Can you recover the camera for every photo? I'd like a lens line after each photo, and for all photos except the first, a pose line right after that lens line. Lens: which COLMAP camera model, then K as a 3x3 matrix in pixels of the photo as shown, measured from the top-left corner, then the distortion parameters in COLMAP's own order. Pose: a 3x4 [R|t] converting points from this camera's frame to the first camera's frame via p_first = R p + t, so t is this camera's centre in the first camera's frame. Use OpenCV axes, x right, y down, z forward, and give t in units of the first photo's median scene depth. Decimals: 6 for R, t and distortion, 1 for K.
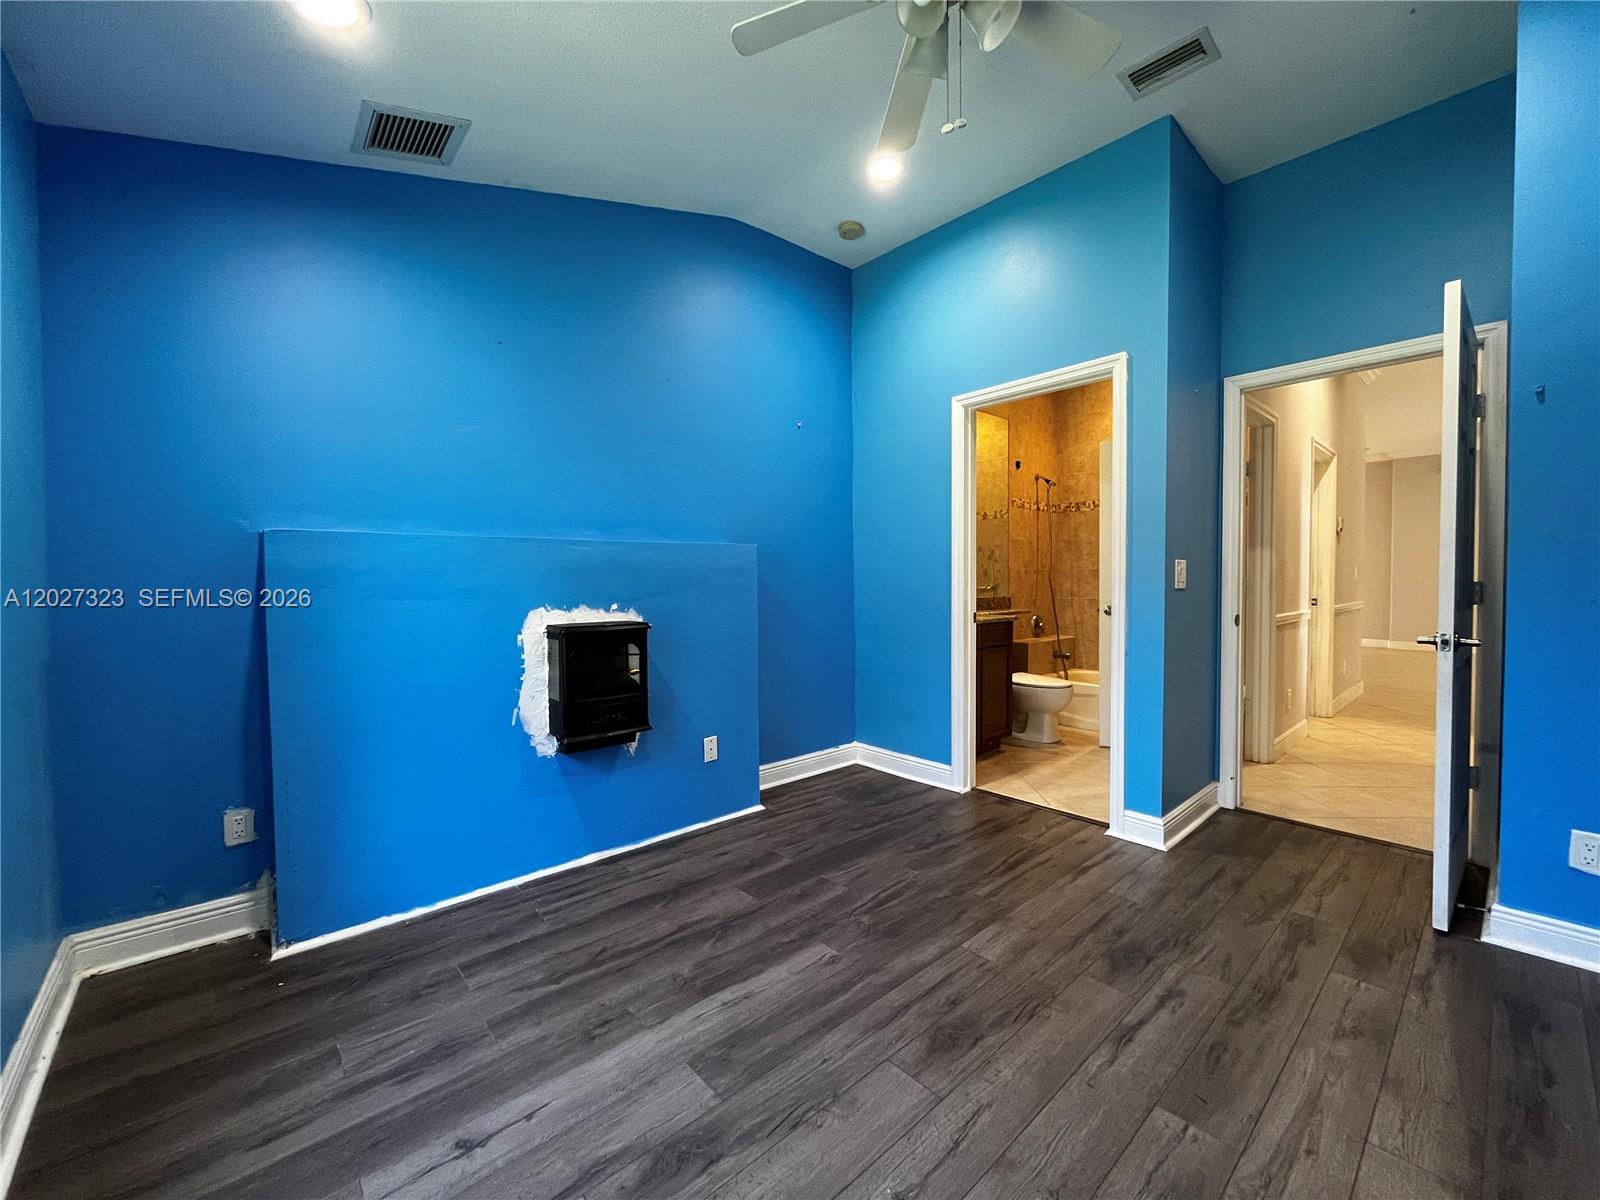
lens RADIAL K [[647.0, 0, 801.6], [0, 647.0, 599.4], [0, 0, 1]] dist [0.000224, 0.000256]
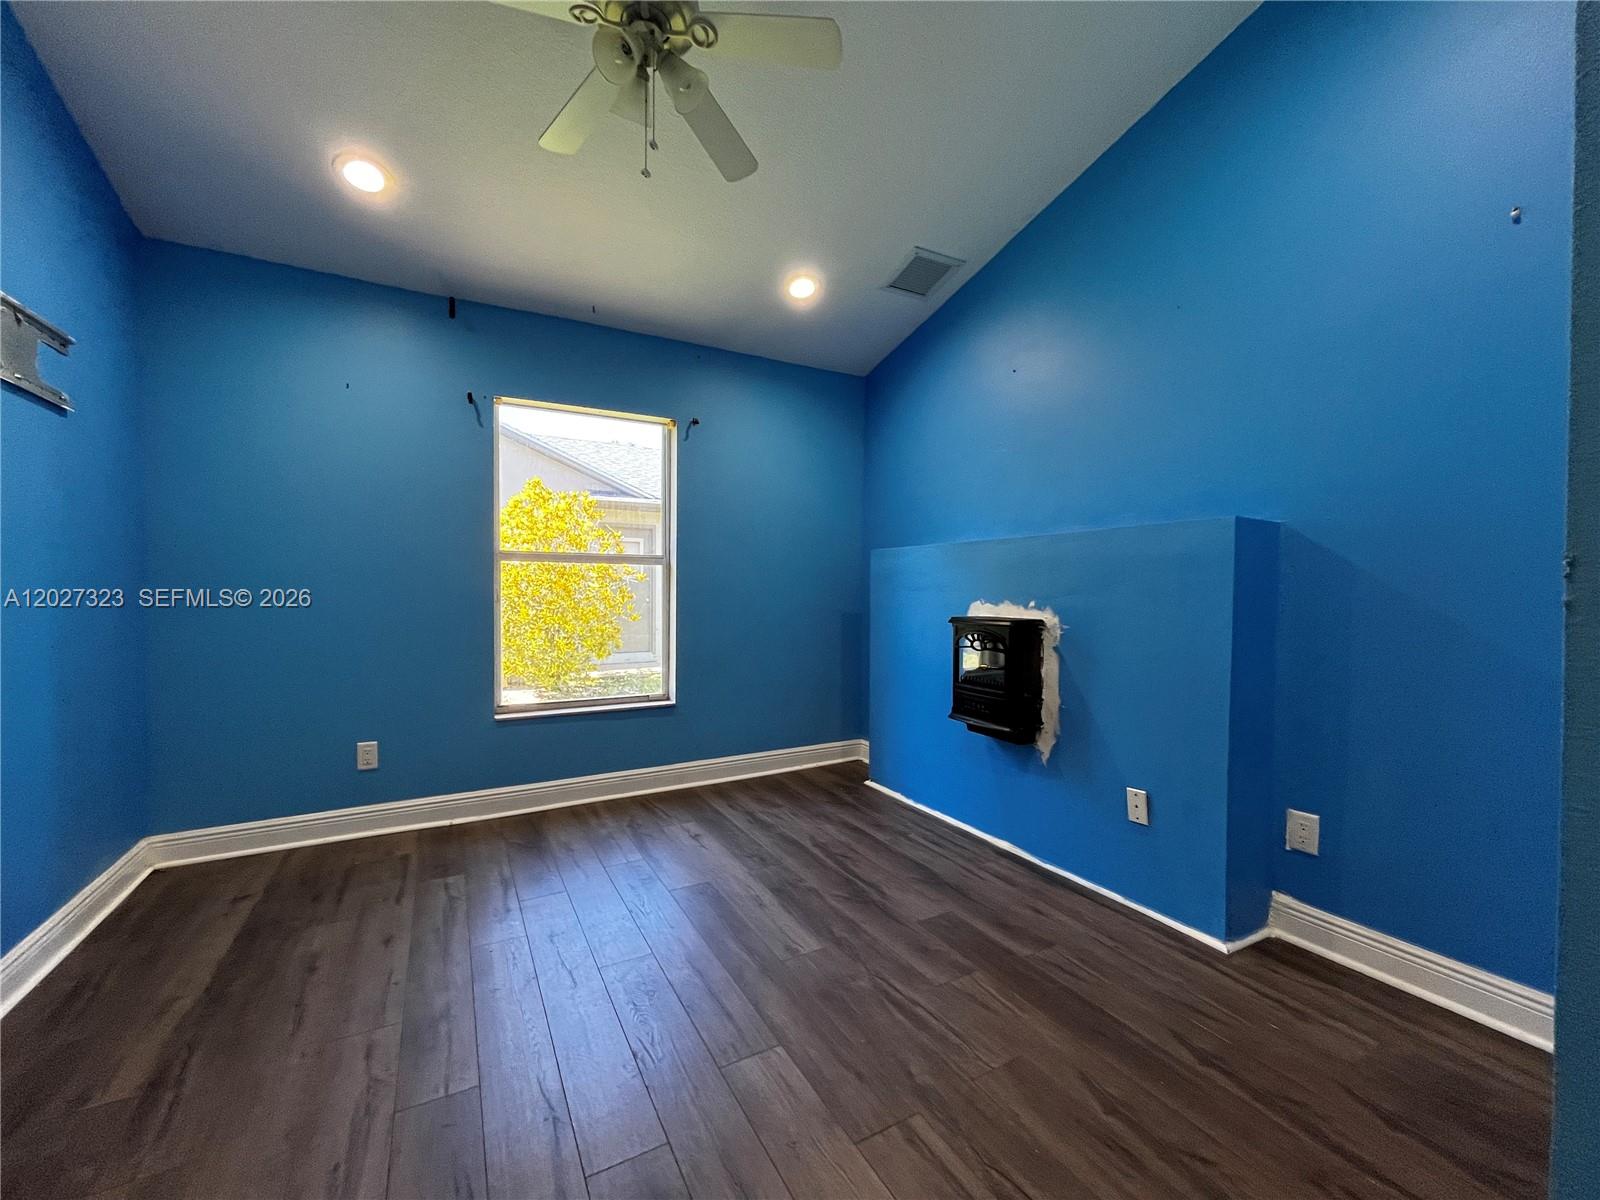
lens RADIAL K [[647.0, 0, 801.6], [0, 647.0, 599.4], [0, 0, 1]] dist [0.000224, 0.000256]
pose [[-0.229006, 0.022128, -0.973173, 0.829337], [-0.030289, 0.999096, 0.029845, -0.016071], [0.972954, 0.036311, -0.228129, 1.001486]]
